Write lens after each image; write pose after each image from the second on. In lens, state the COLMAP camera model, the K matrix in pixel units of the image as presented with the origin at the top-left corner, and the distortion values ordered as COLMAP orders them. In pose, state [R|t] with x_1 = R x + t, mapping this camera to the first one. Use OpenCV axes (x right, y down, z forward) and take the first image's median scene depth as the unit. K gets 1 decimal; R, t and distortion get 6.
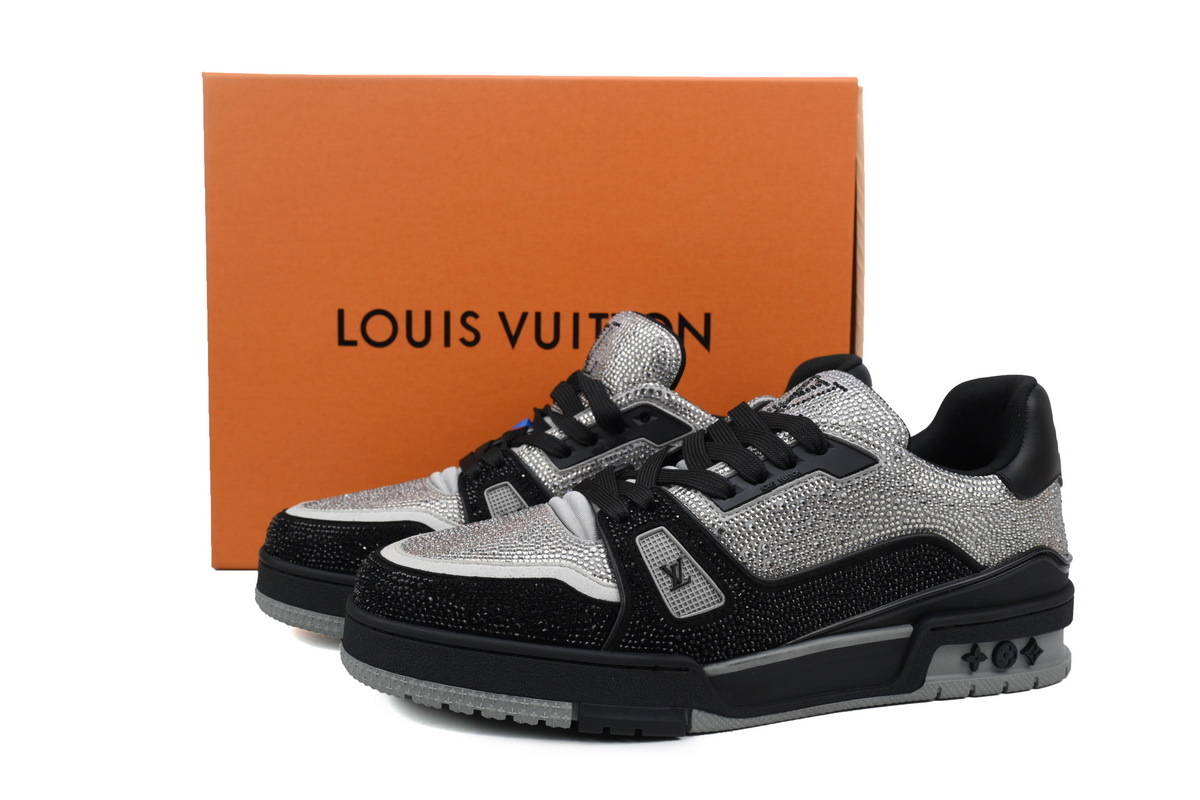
lens RADIAL K [[1190.7, 0, 600.0], [0, 1190.7, 400.0], [0, 0, 1]] dist [-0.004277, -0.006142]
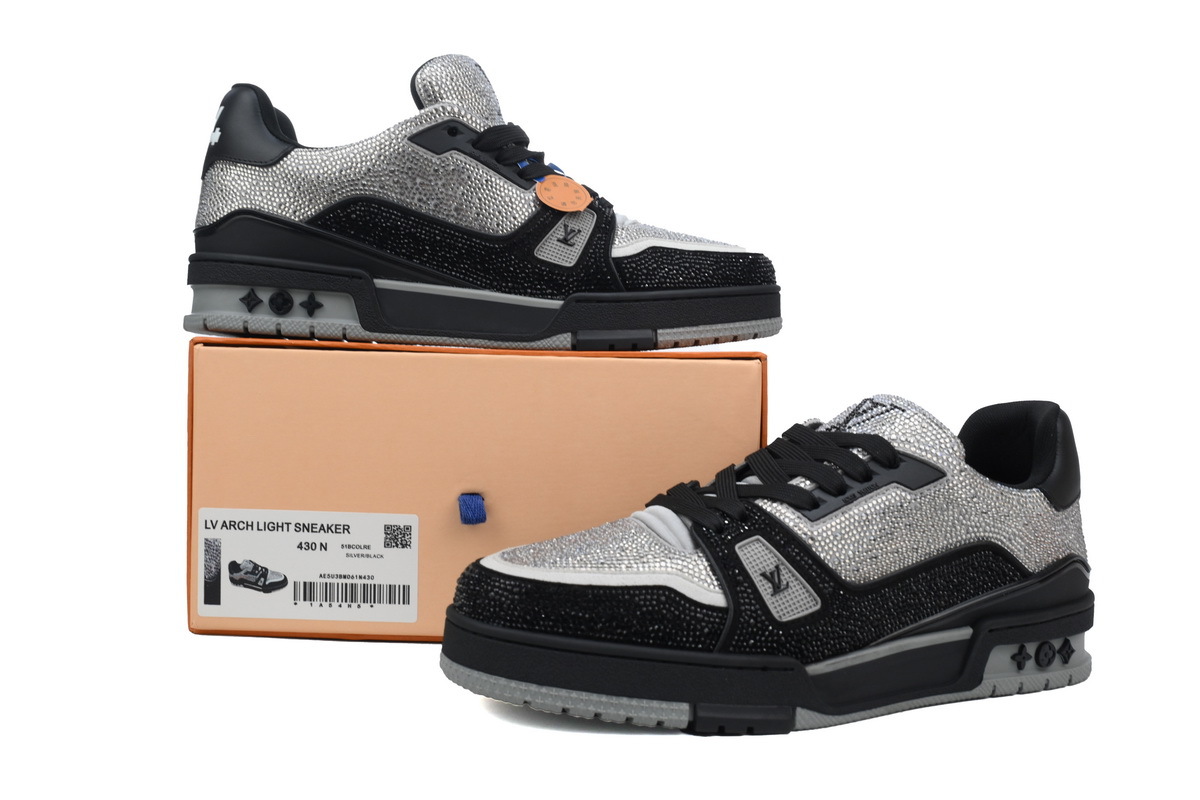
lens RADIAL K [[1190.7, 0, 600.0], [0, 1190.7, 400.0], [0, 0, 1]] dist [-0.004277, -0.006142]
pose [[0.990650, 0.007044, 0.136246, -0.229330], [-0.001249, 0.999093, -0.042572, 0.030426], [-0.136422, 0.042003, 0.989760, -0.034000]]
